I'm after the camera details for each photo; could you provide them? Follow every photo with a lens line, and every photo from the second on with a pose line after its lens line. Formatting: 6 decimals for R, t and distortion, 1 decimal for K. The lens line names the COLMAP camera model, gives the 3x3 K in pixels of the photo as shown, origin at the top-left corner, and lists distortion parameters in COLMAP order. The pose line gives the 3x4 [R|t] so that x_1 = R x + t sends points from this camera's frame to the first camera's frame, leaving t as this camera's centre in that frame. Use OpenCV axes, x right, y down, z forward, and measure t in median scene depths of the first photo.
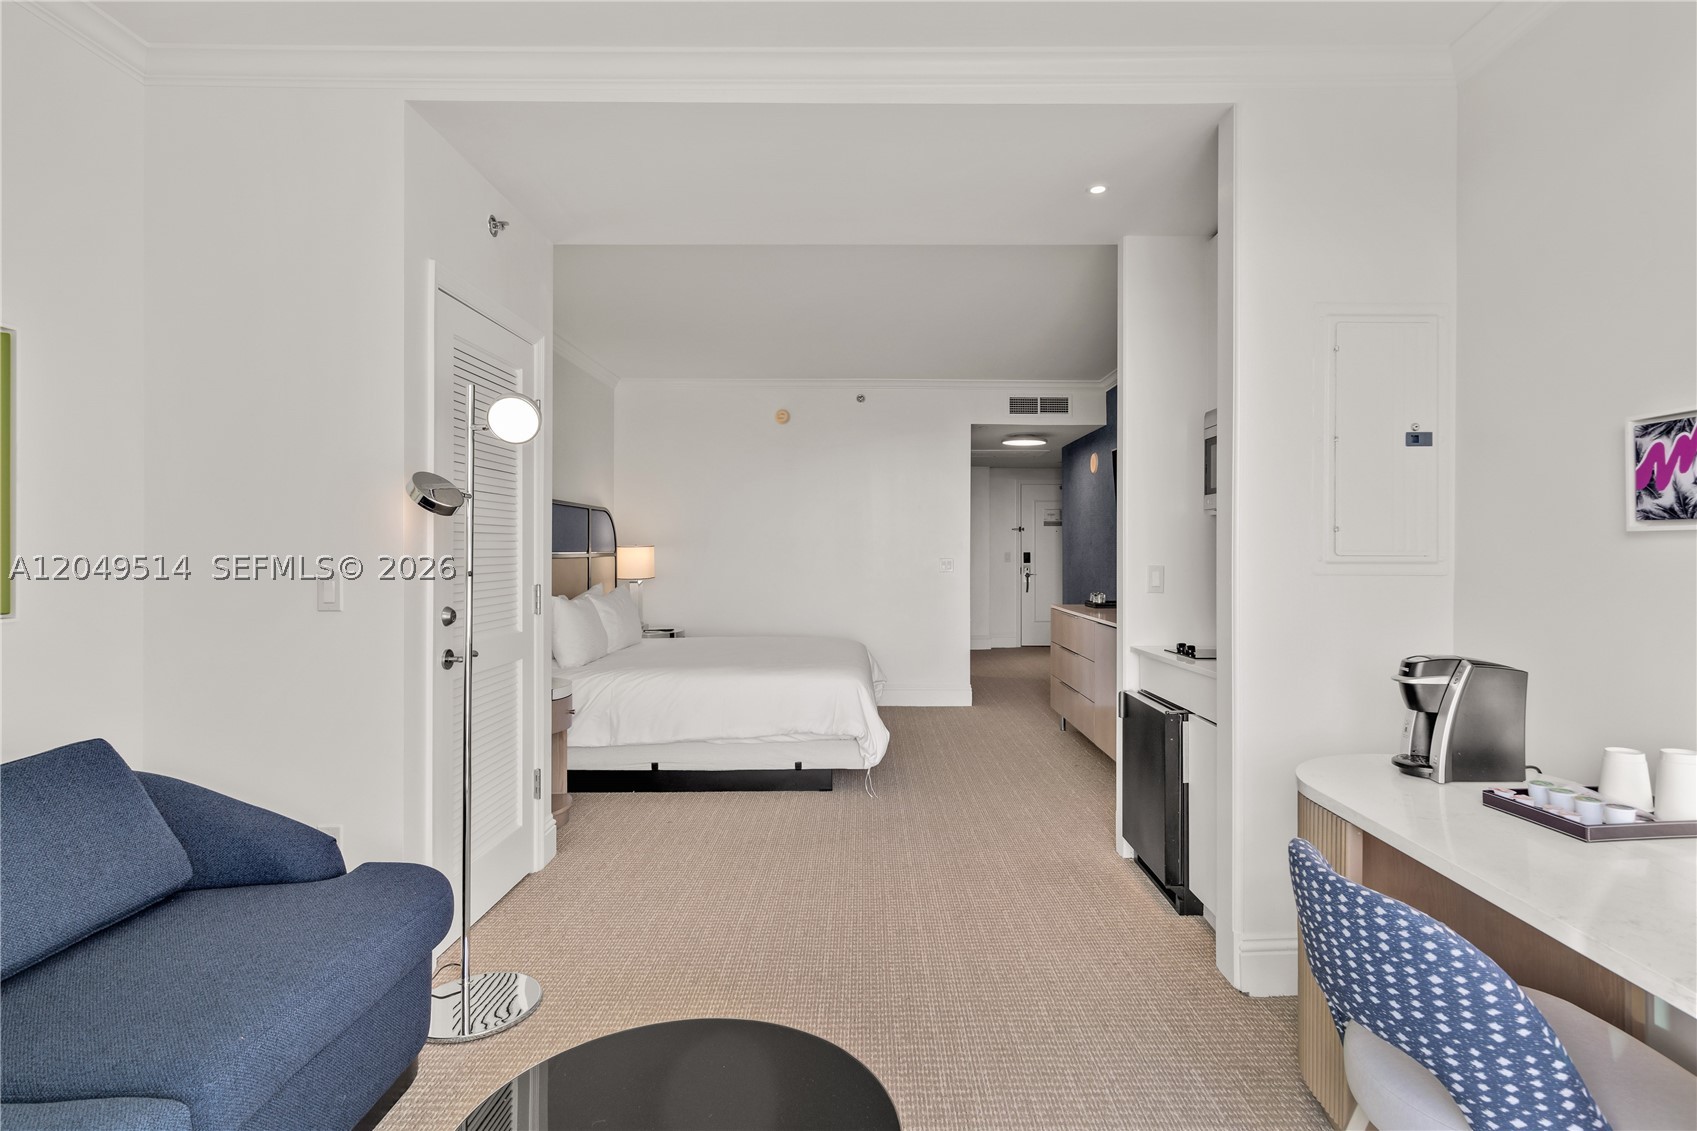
lens RADIAL K [[780.1, 0, 858.1], [0, 780.1, 549.9], [0, 0, 1]] dist [0.003180, 0.000261]
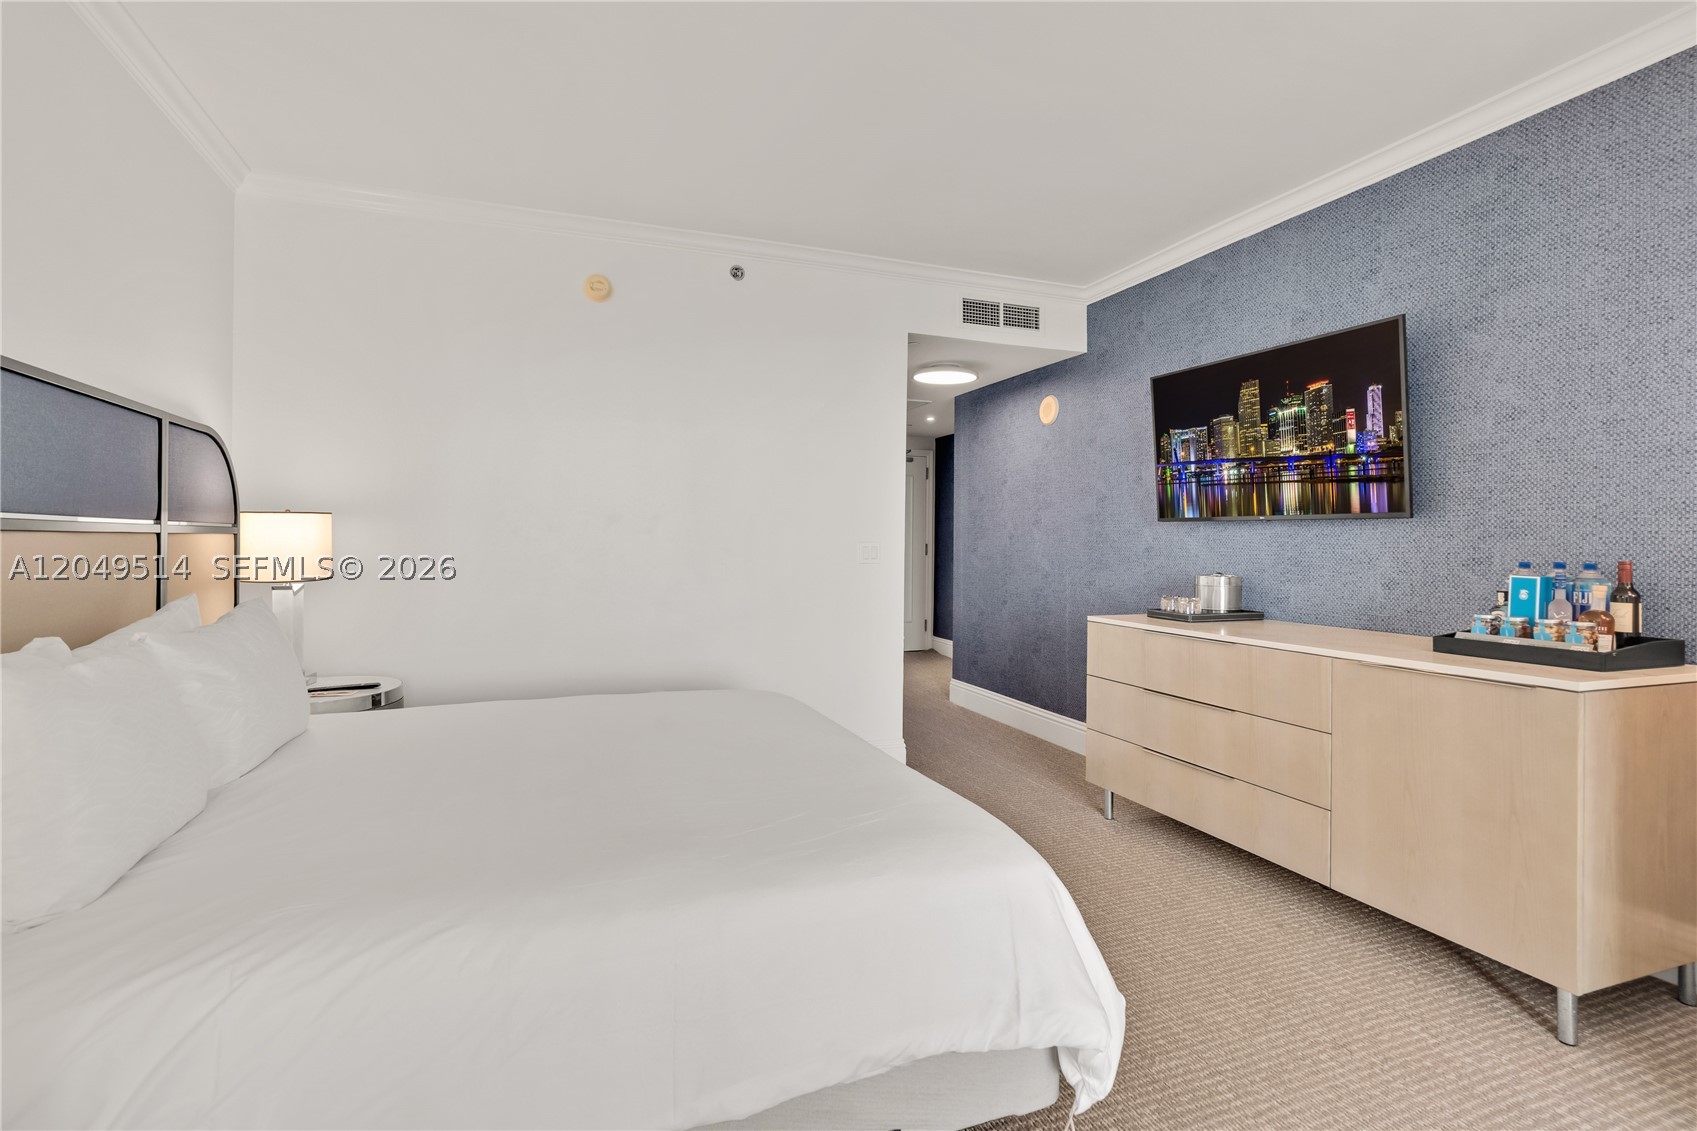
lens RADIAL K [[795.9, 0, 850.5], [0, 795.9, 528.7], [0, 0, 1]] dist [0.000551, 0.000446]
pose [[0.935993, 0.011268, 0.351838, -0.134175], [-0.006225, 0.999861, -0.015461, 0.010637], [-0.351963, 0.012281, 0.935933, 0.425041]]
